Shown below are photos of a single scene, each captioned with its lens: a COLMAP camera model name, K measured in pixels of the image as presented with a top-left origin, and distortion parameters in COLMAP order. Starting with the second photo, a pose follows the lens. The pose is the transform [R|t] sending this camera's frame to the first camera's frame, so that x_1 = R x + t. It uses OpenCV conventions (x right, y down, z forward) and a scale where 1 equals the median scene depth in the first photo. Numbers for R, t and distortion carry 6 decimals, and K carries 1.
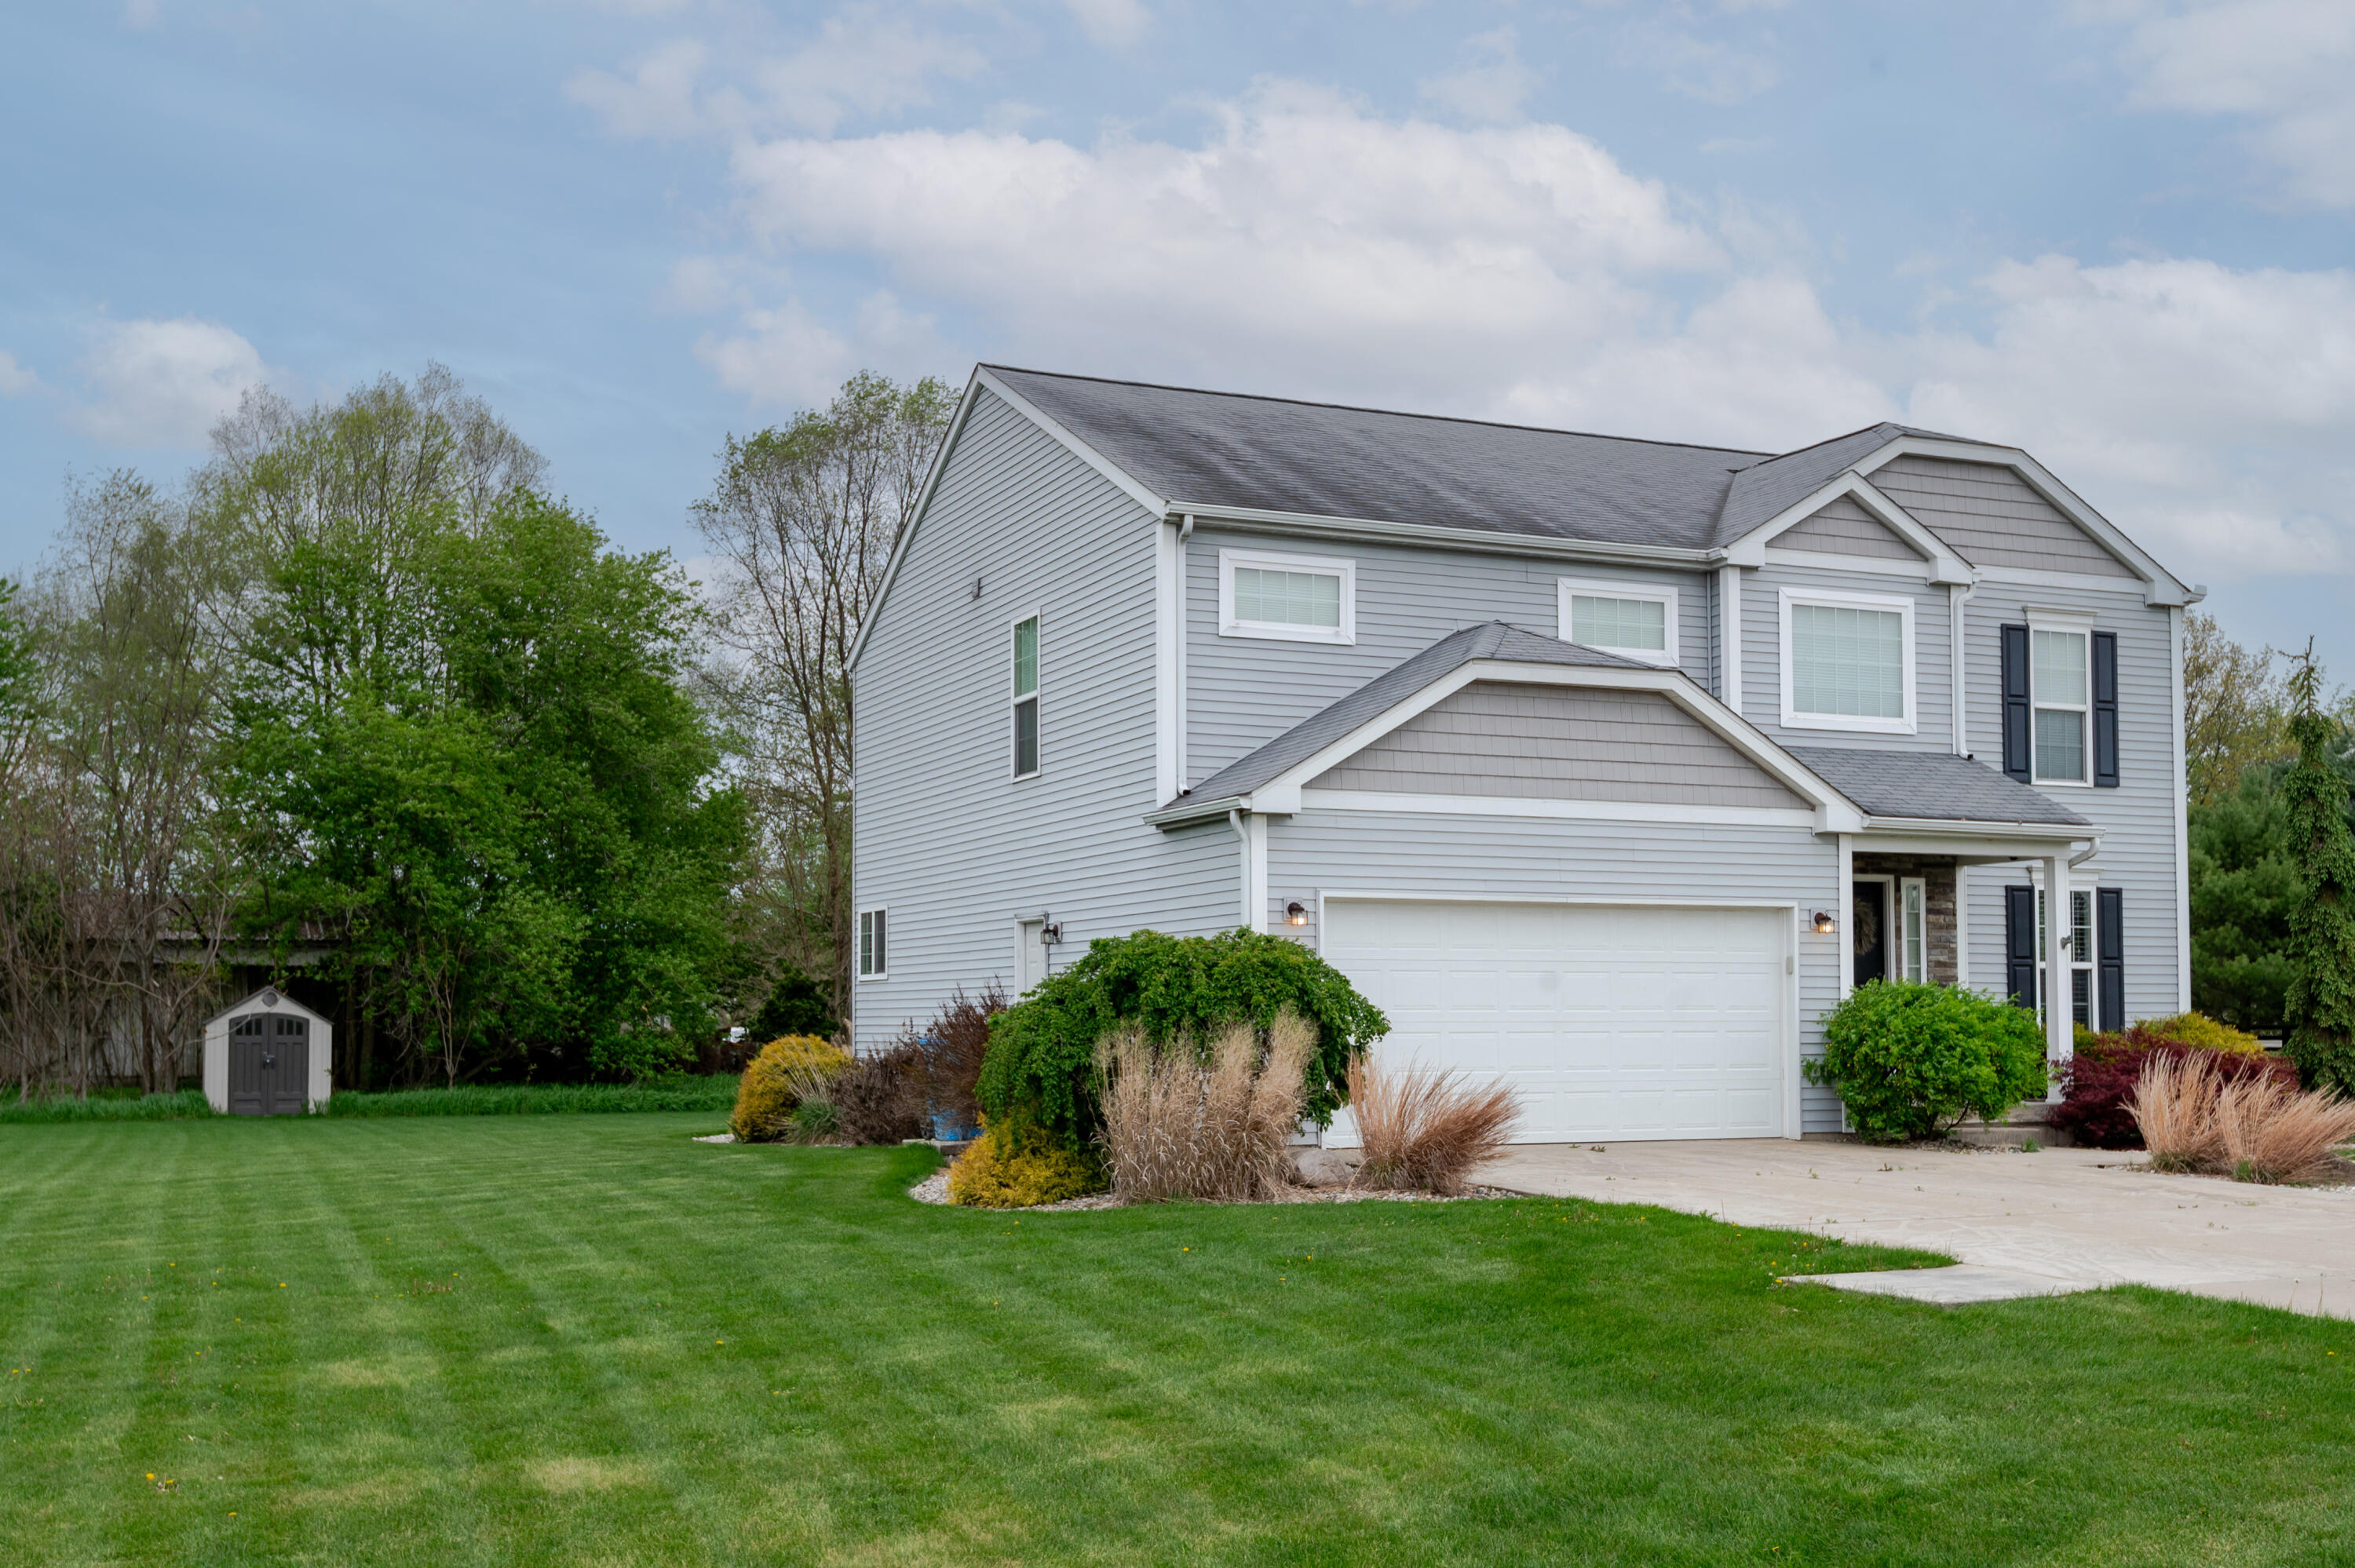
lens RADIAL K [[2414.6, 0, 1170.2], [0, 2414.6, 928.1], [0, 0, 1]] dist [0.025774, 0.001393]
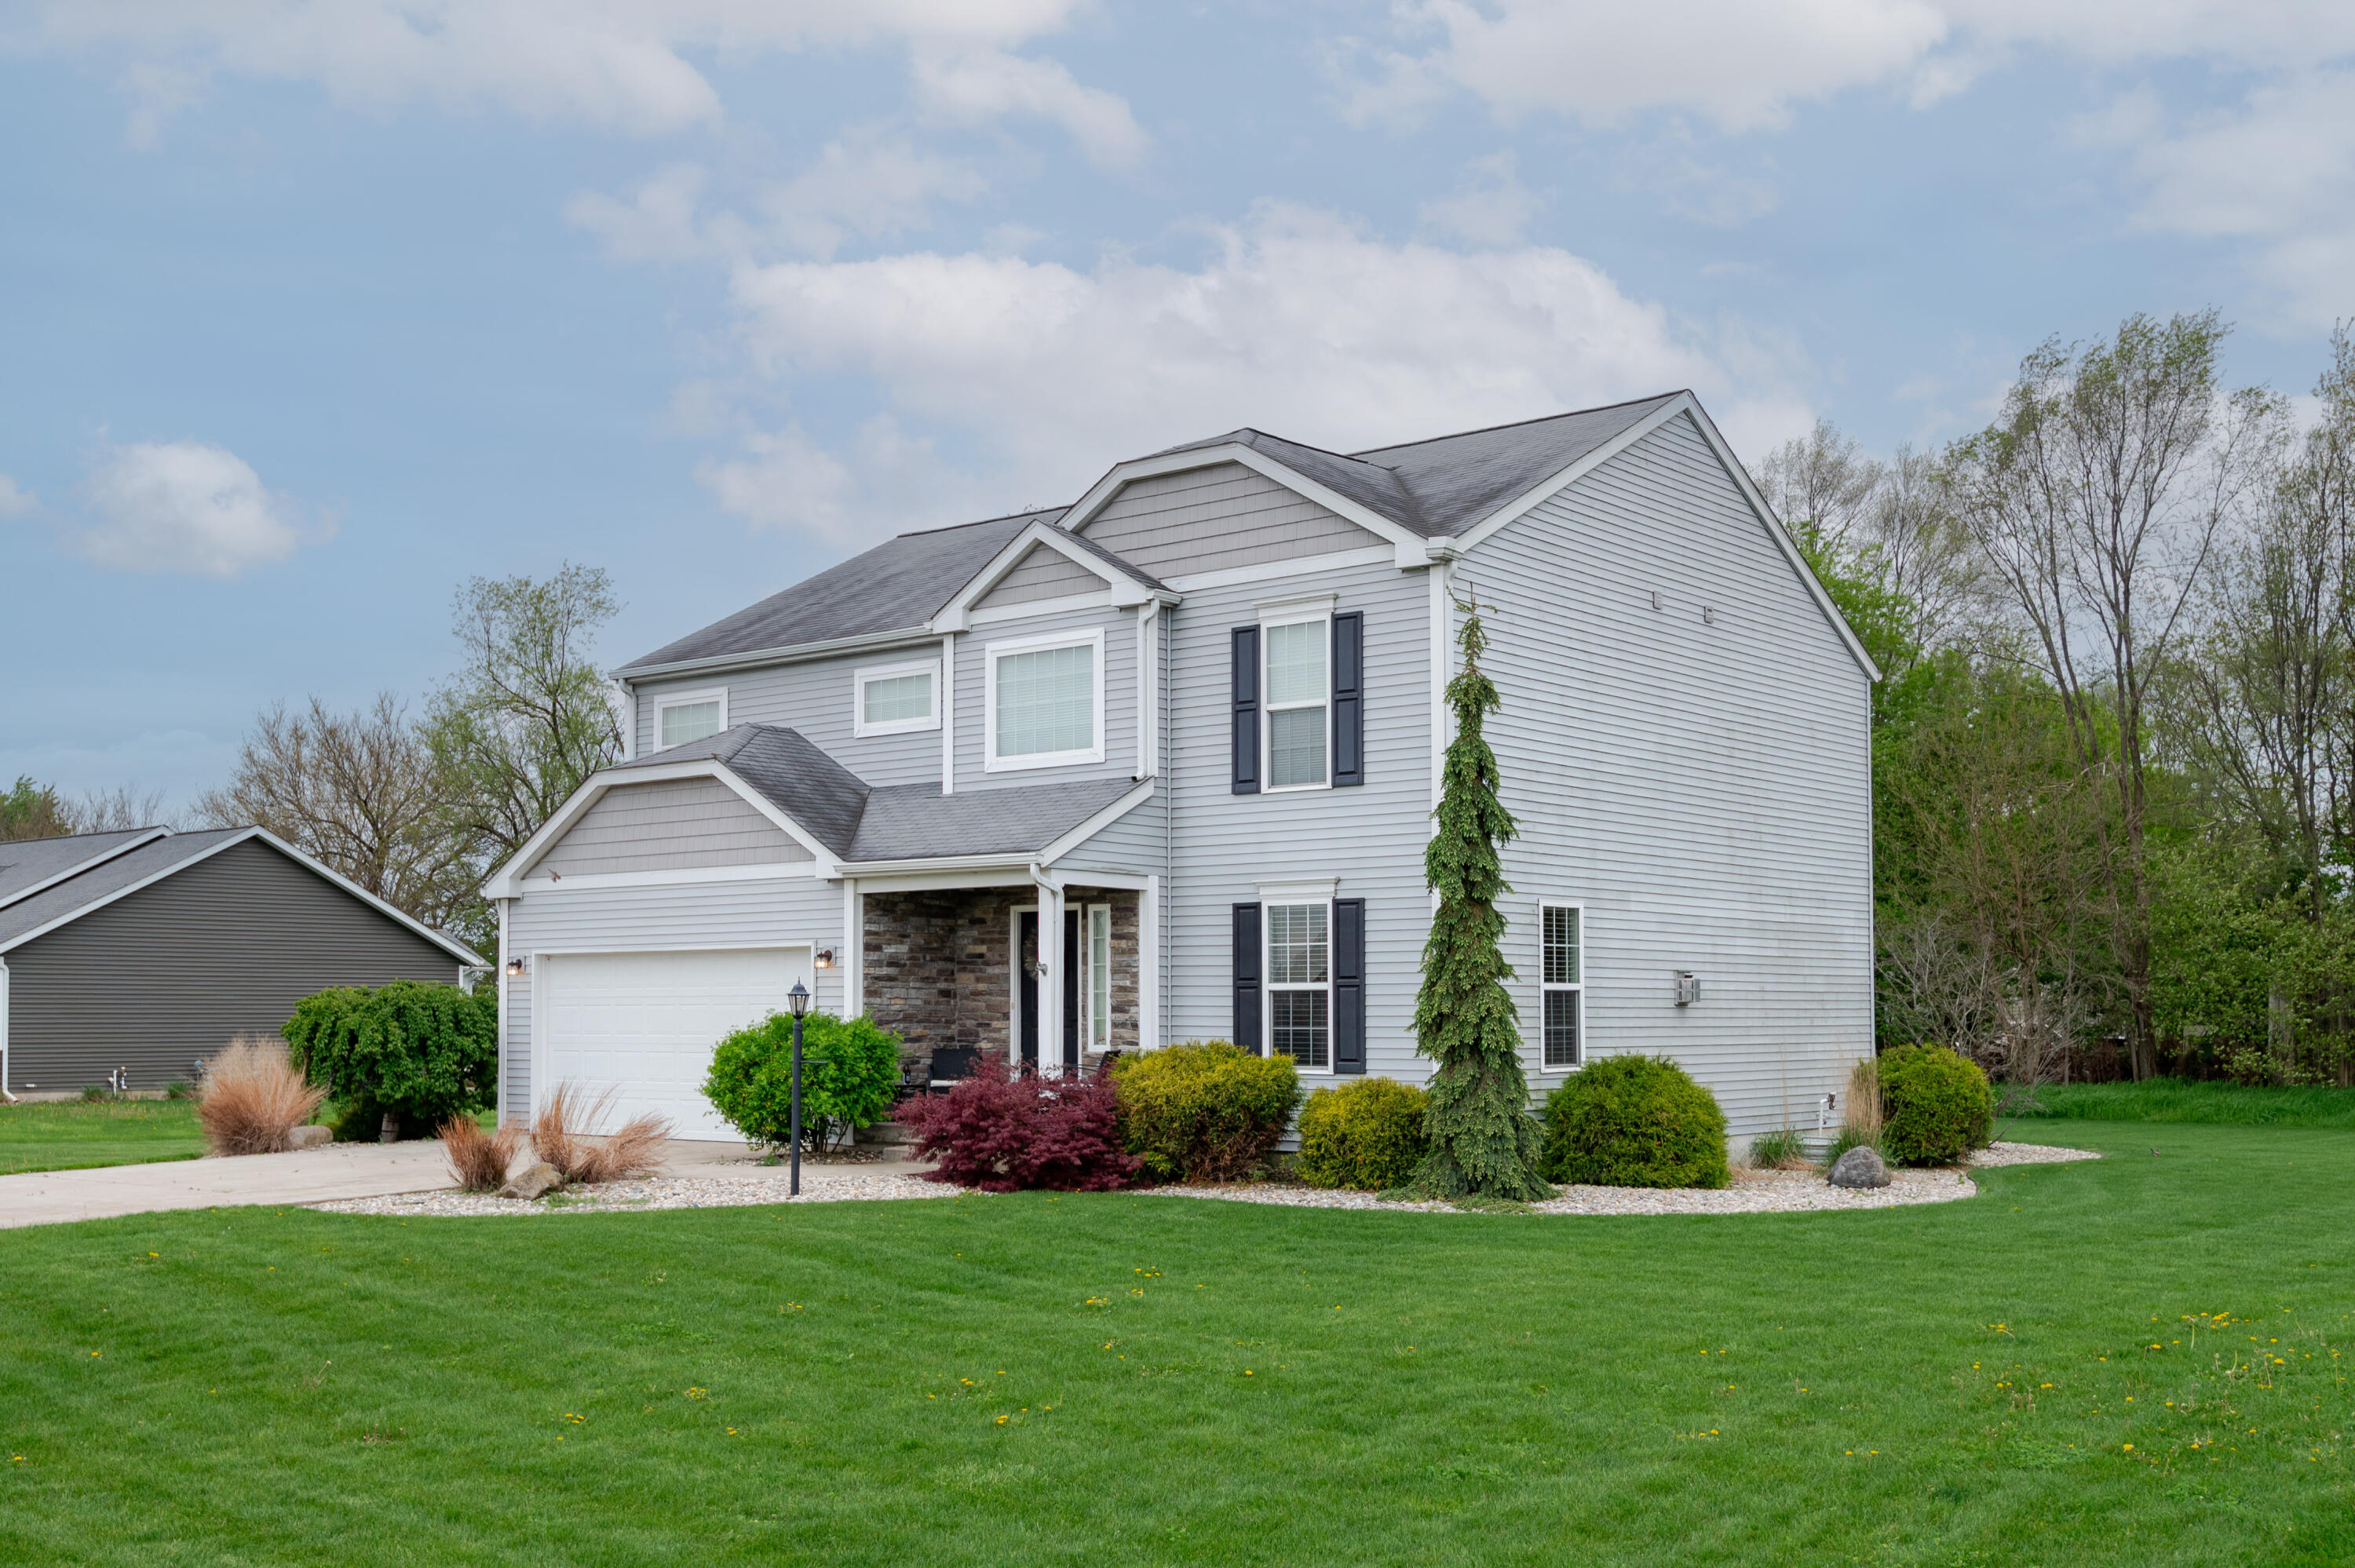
lens RADIAL K [[2414.6, 0, 1170.2], [0, 2414.6, 928.1], [0, 0, 1]] dist [0.025774, 0.001393]
pose [[0.444276, -0.031706, -0.895329, 1.224364], [0.035429, 0.999214, -0.017804, 0.008272], [0.895189, -0.023811, 0.445050, 0.575810]]
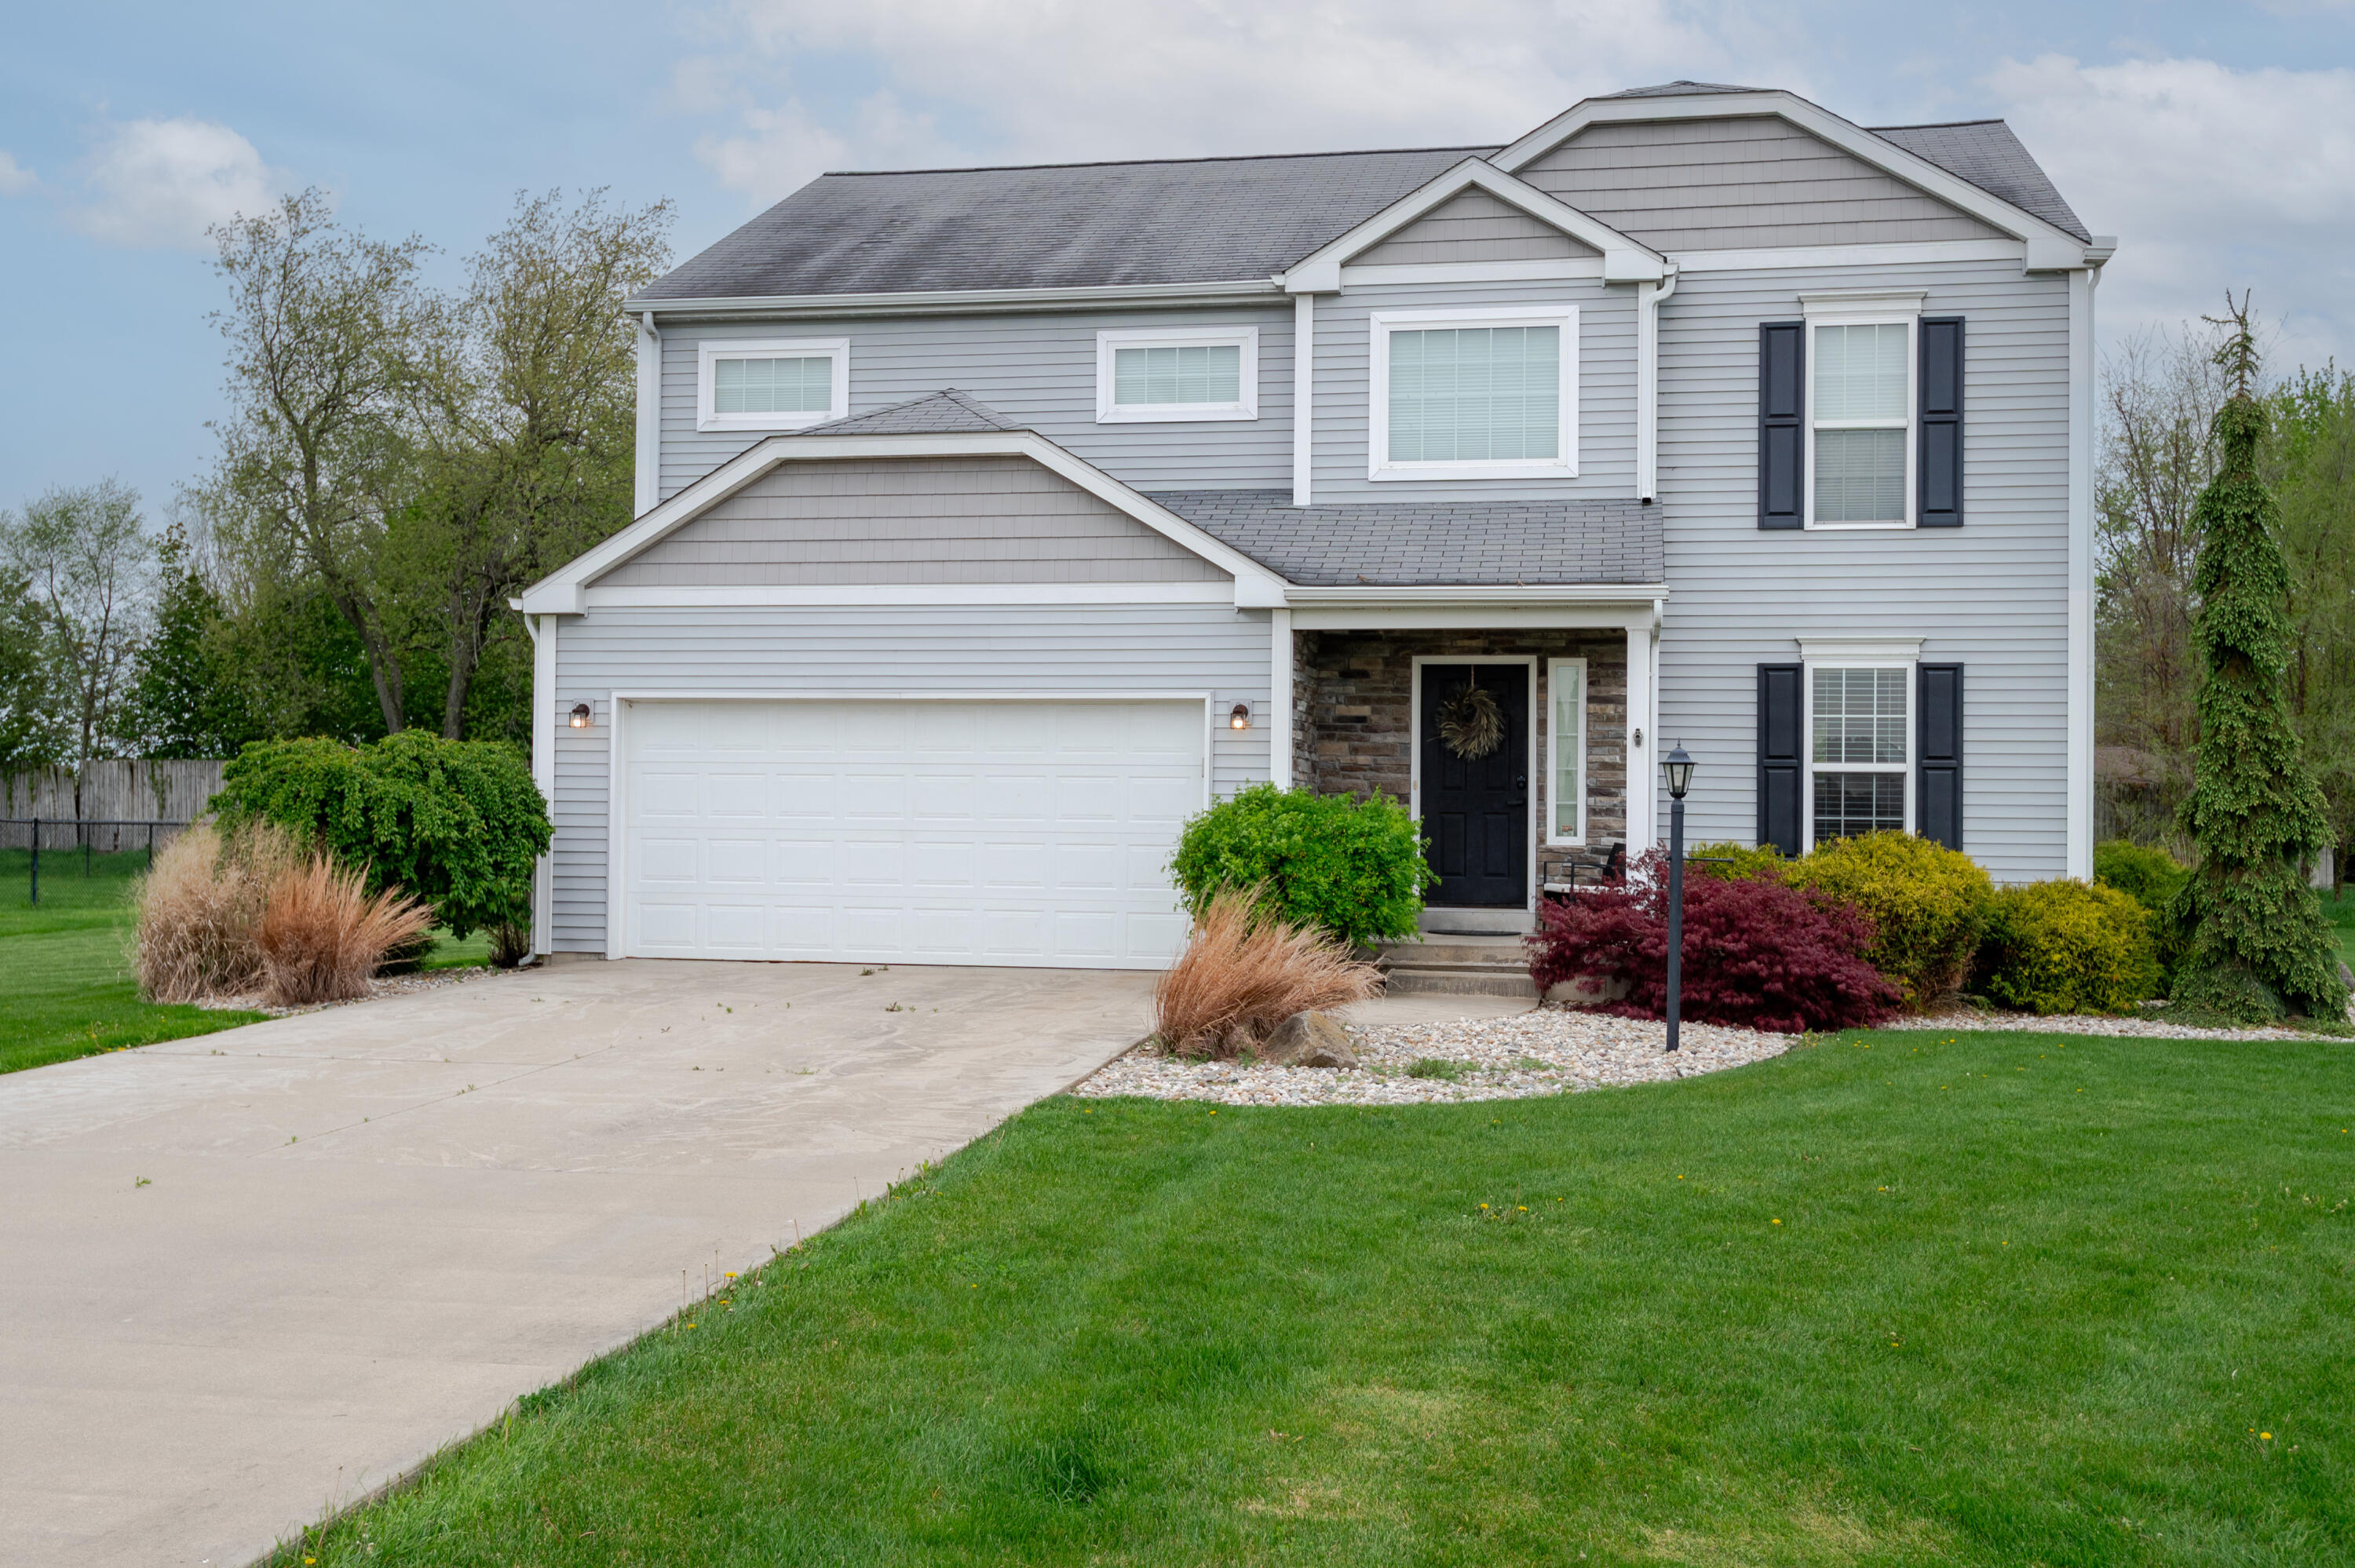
lens RADIAL K [[2333.5, 0, 1177.5], [0, 2333.5, 784.0], [0, 0, 1]] dist [0.020423, -0.007642]
pose [[0.818979, 0.002677, -0.573818, 0.642577], [0.009315, 0.999795, 0.017959, 0.005741], [0.573748, -0.020053, 0.818786, 0.295680]]
